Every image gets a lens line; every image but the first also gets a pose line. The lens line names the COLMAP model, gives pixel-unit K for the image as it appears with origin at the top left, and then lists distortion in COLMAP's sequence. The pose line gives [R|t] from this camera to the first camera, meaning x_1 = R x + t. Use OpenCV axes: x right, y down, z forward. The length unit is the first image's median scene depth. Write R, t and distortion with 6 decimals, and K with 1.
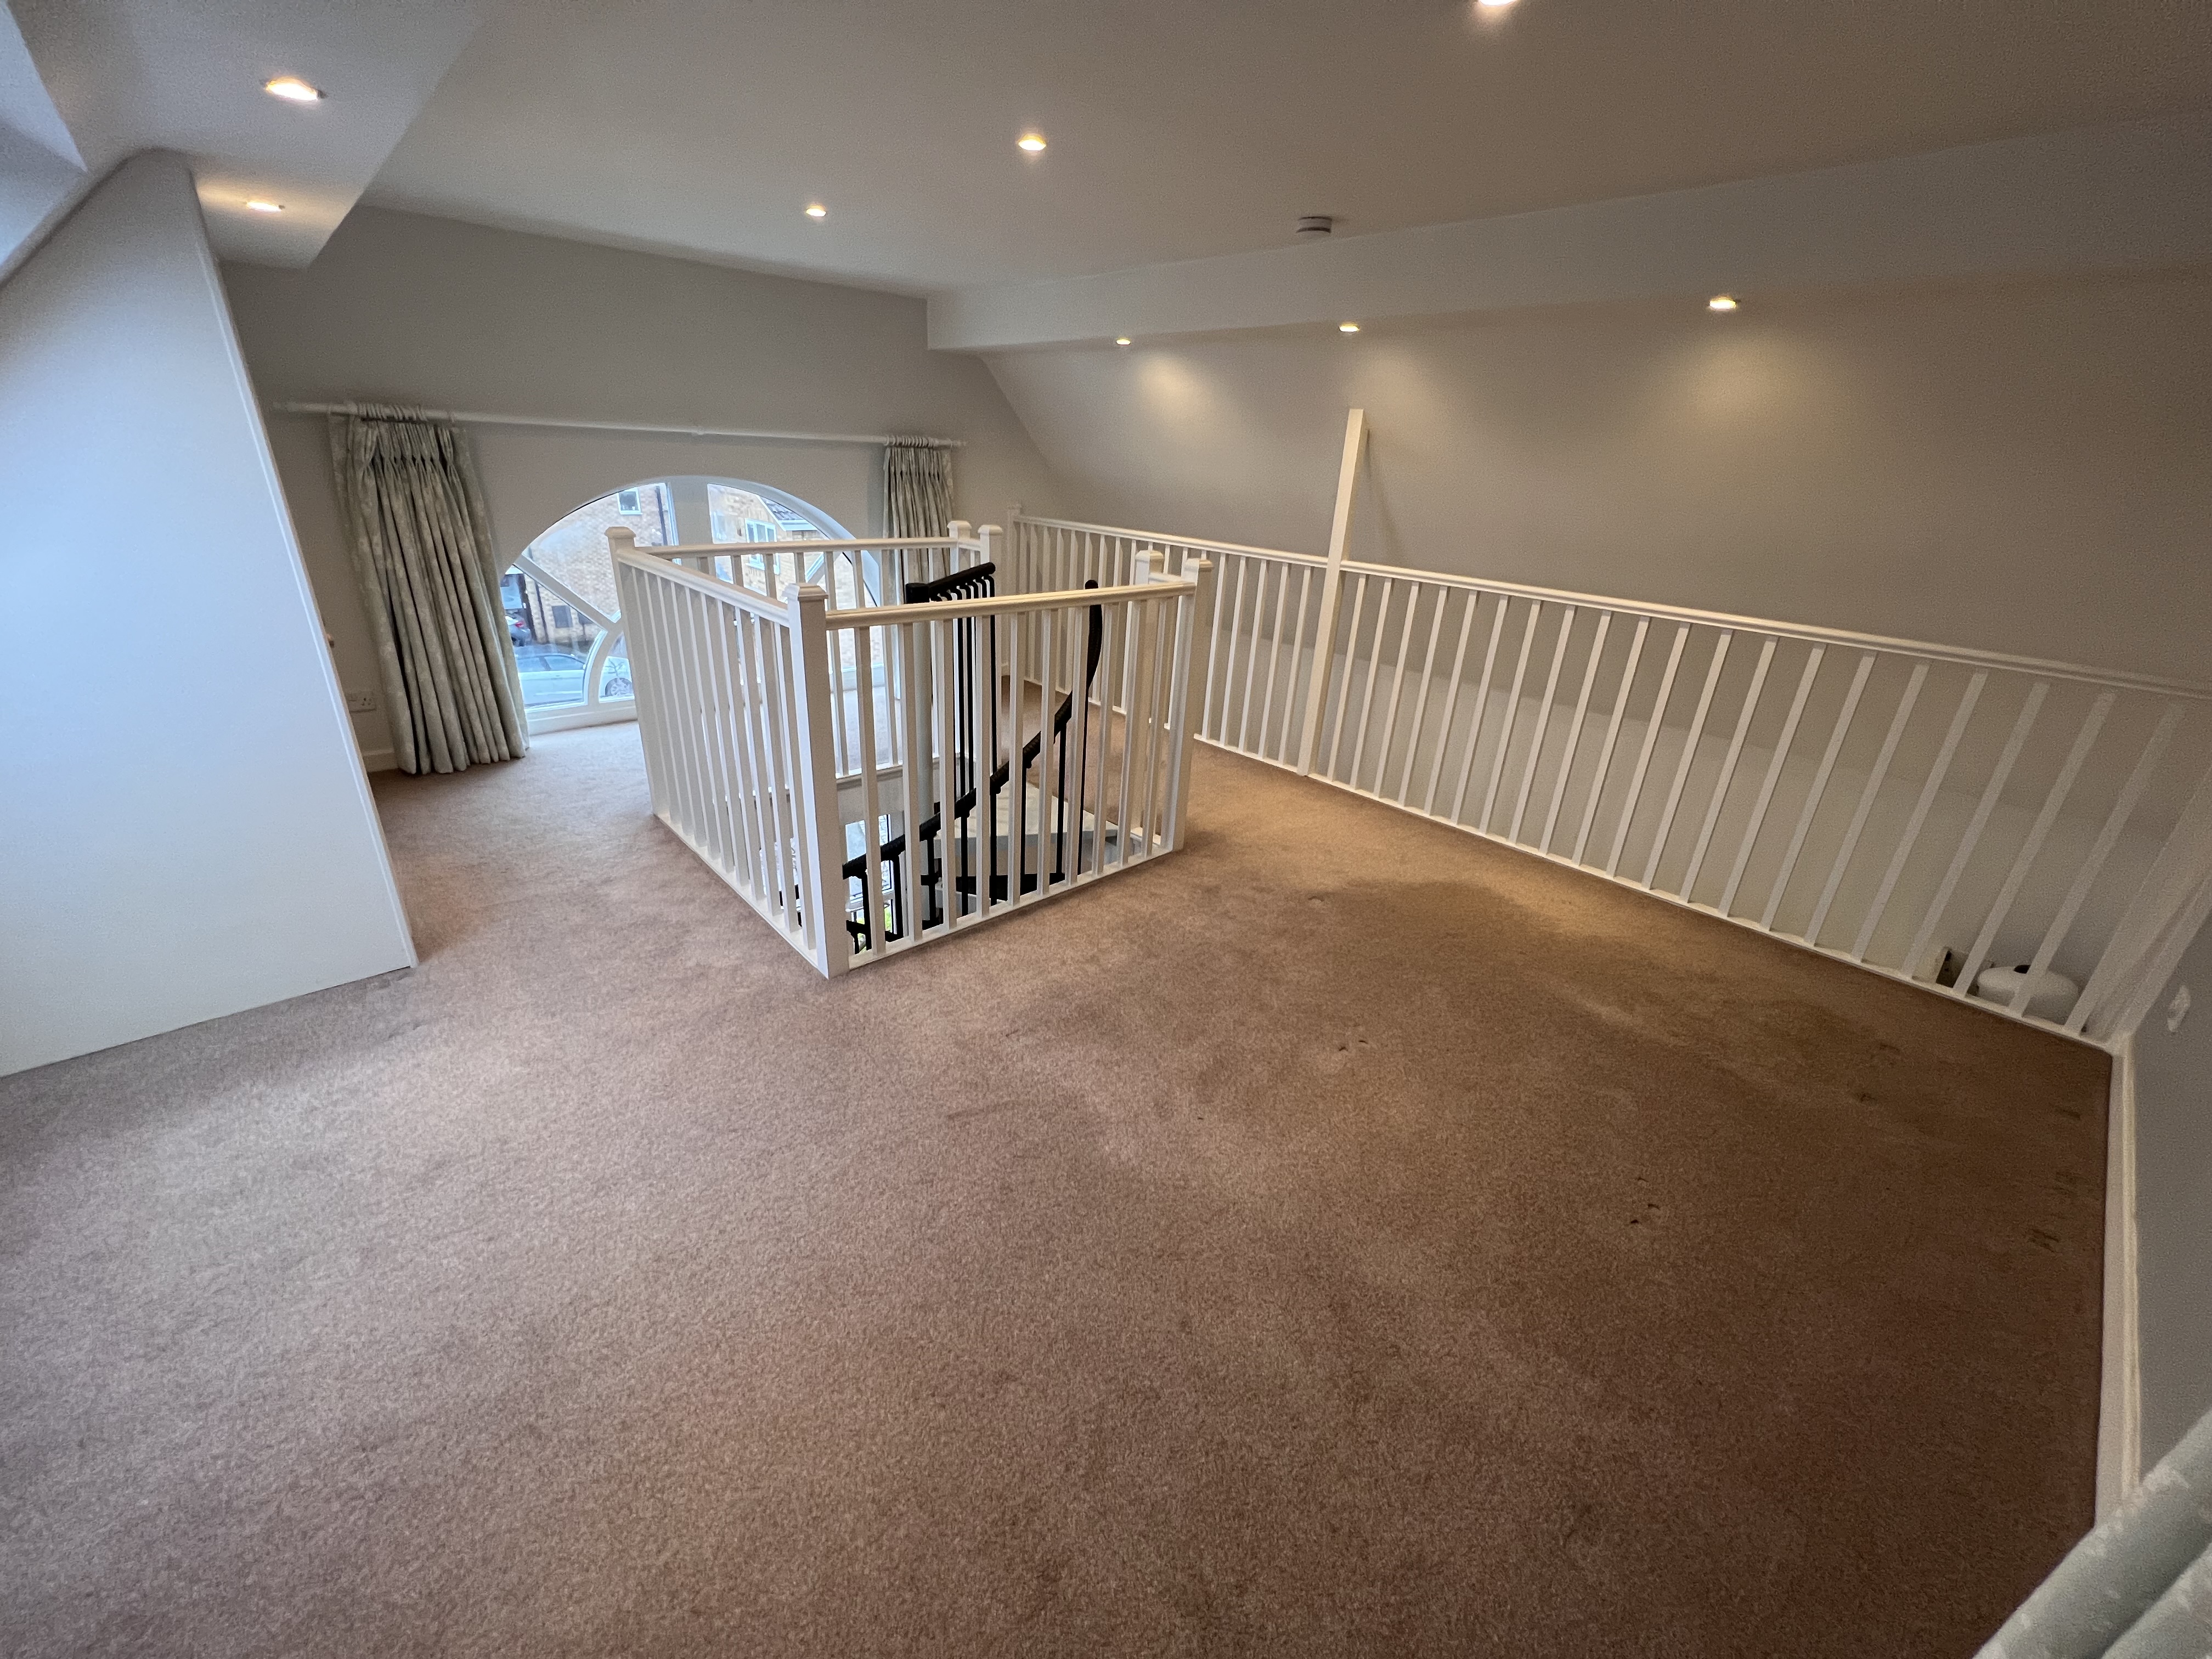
lens RADIAL K [[879.8, 0, 1106.8], [0, 879.8, 825.9], [0, 0, 1]] dist [-0.001185, 0.000088]
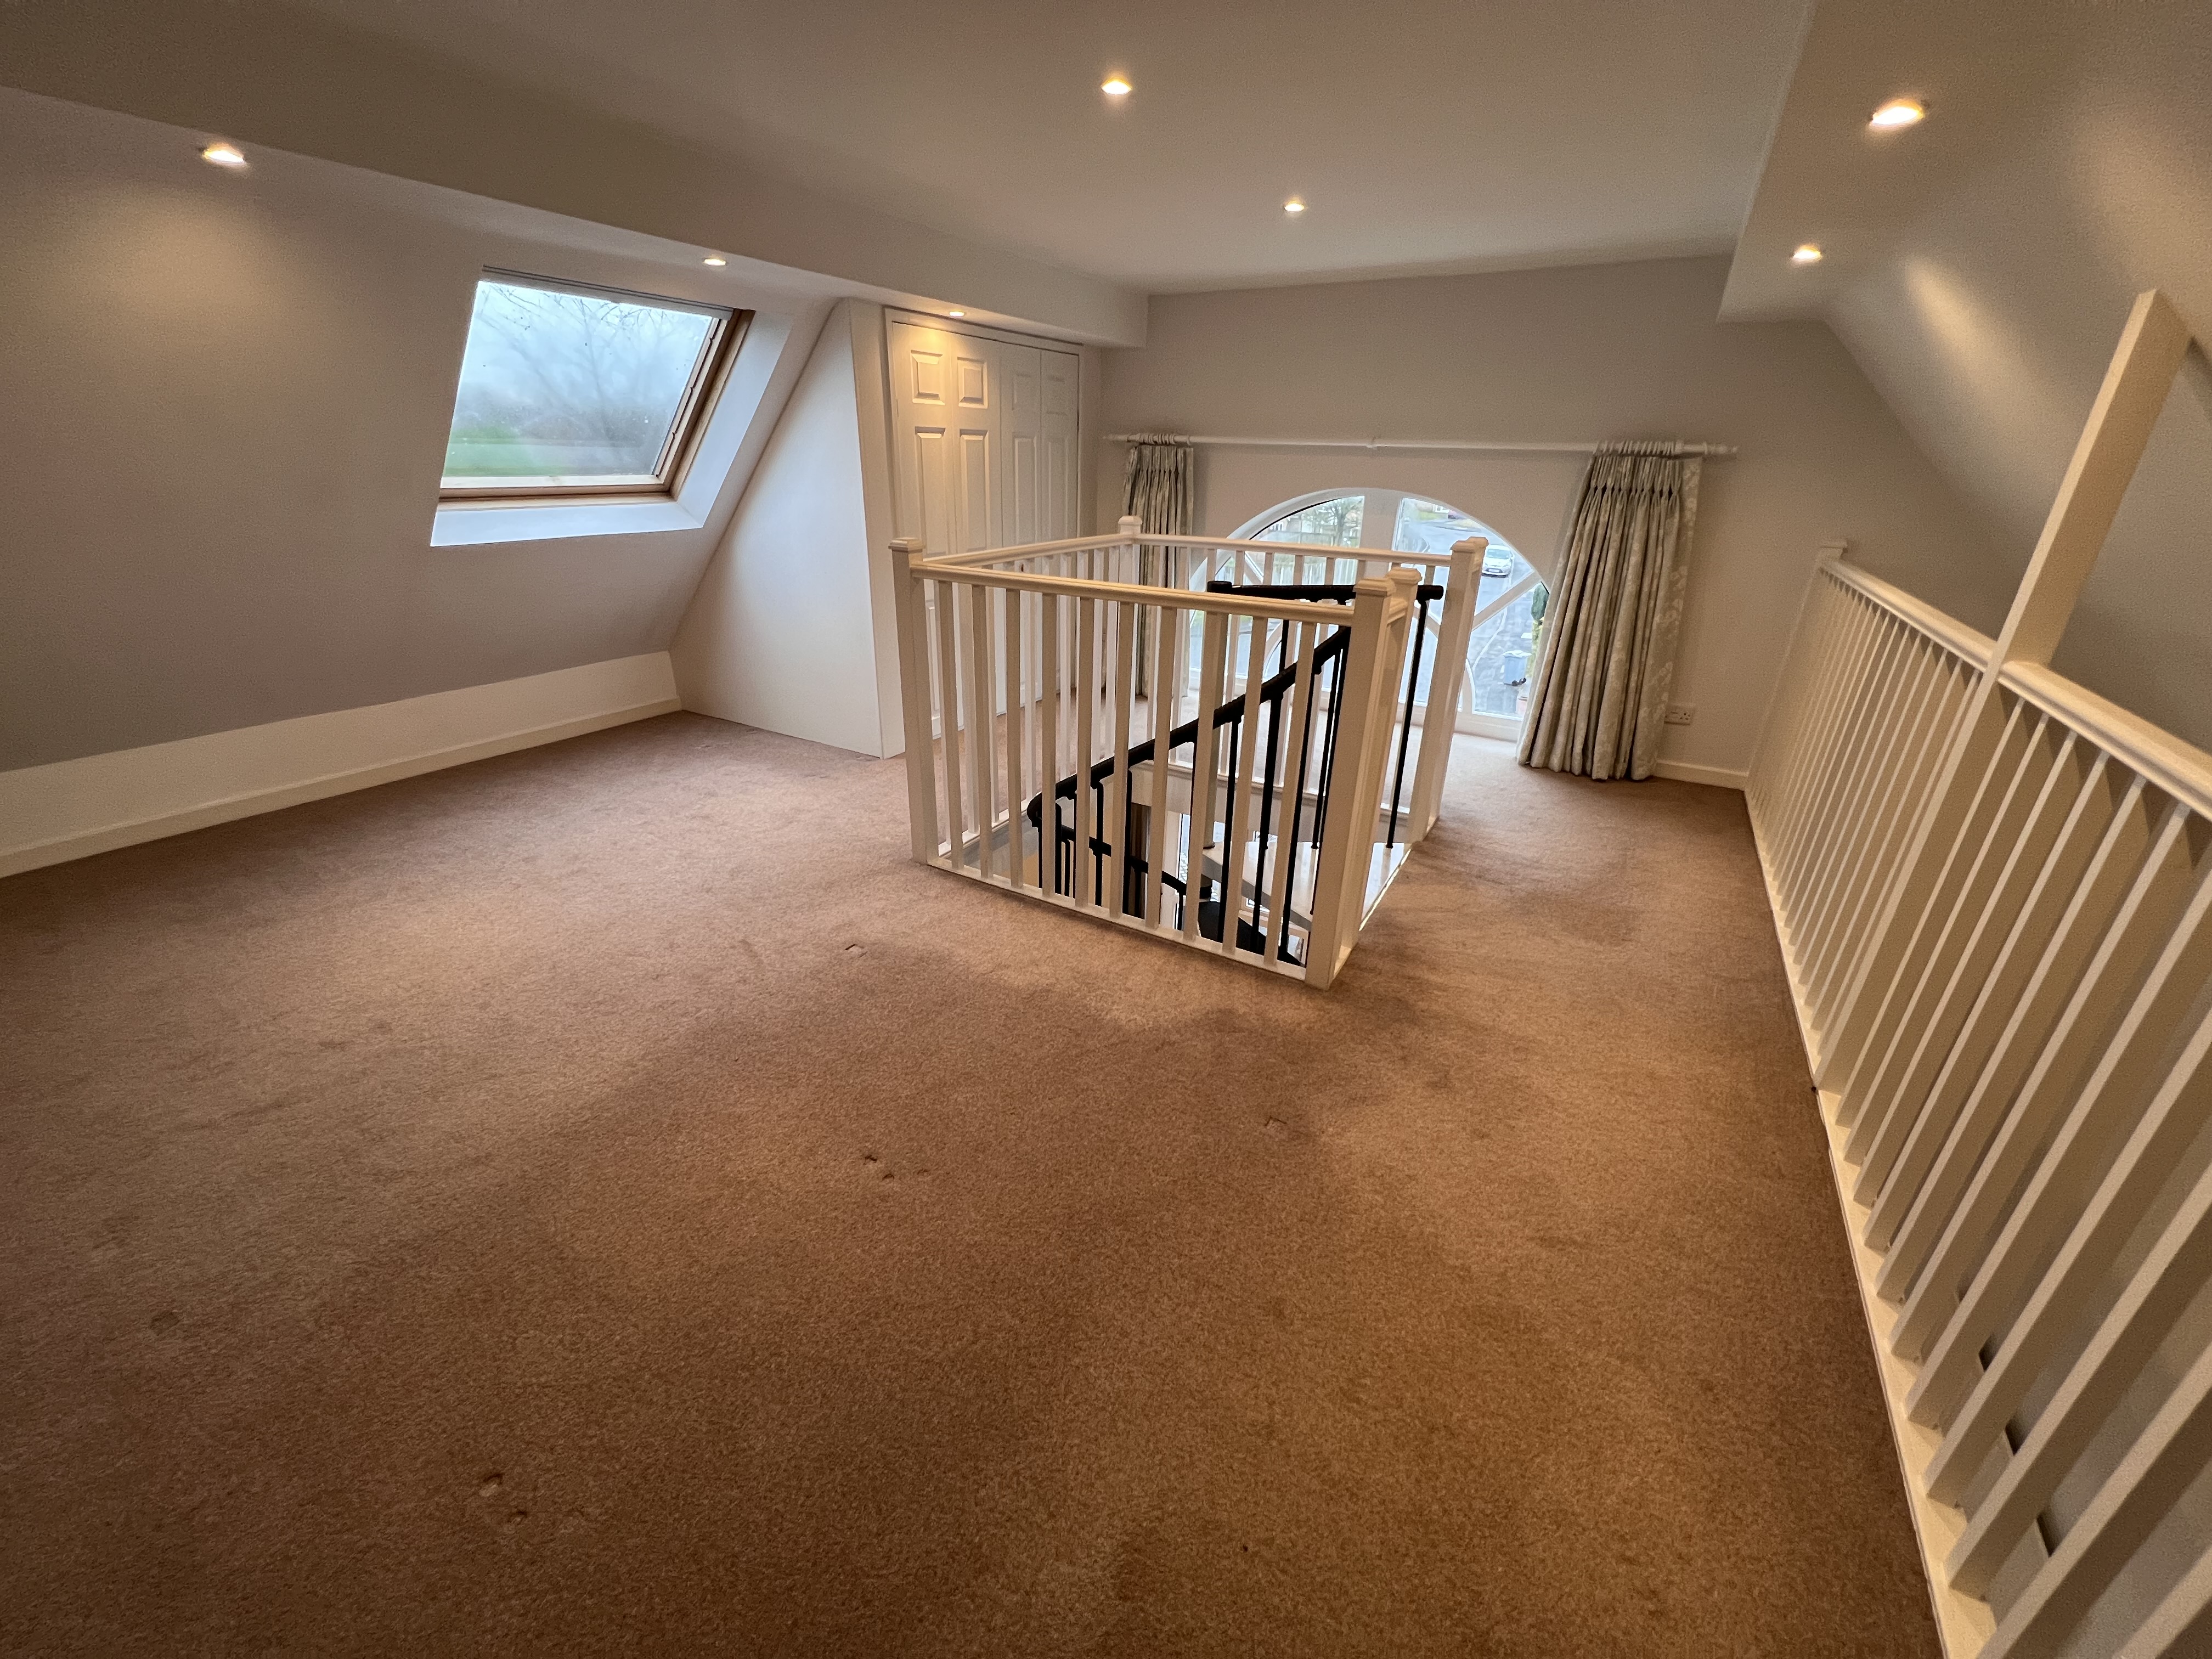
lens RADIAL K [[879.8, 0, 1102.9], [0, 879.8, 828.7], [0, 0, 1]] dist [-0.001185, 0.000088]
pose [[0.283471, 0.338075, -0.897413, 0.628791], [-0.384697, 0.897291, 0.216513, -0.174789], [0.878438, 0.283856, 0.384413, 0.542021]]
